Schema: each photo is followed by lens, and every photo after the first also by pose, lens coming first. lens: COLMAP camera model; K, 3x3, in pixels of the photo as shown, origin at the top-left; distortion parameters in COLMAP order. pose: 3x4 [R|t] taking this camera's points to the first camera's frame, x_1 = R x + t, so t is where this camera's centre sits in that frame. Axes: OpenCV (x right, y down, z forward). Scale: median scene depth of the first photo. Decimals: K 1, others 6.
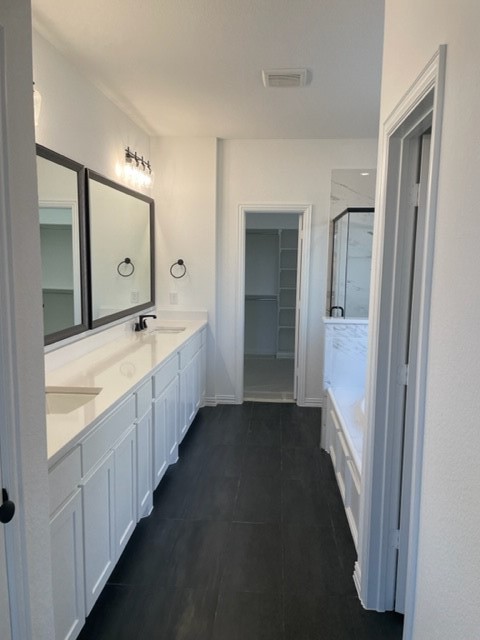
lens RADIAL K [[486.1, 0, 239.9], [0, 486.1, 321.5], [0, 0, 1]] dist [0.071261, -0.084427]
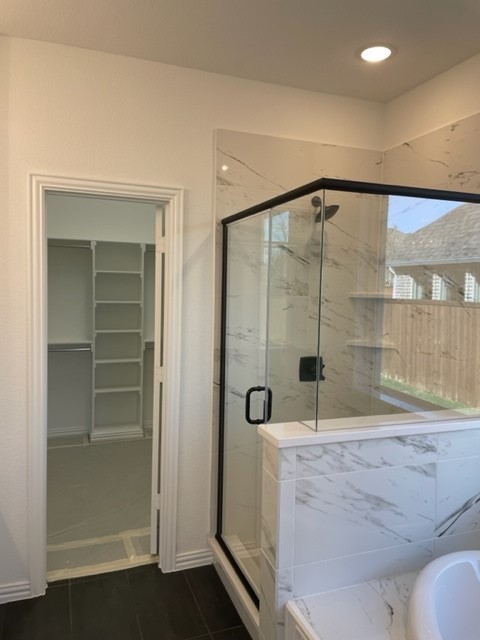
lens RADIAL K [[486.1, 0, 244.2], [0, 486.1, 318.1], [0, 0, 1]] dist [0.071261, -0.084427]
pose [[0.905259, -0.016240, 0.424551, -0.021412], [0.041210, 0.997914, -0.049699, -0.069163], [-0.422858, 0.062486, 0.904039, 0.498146]]
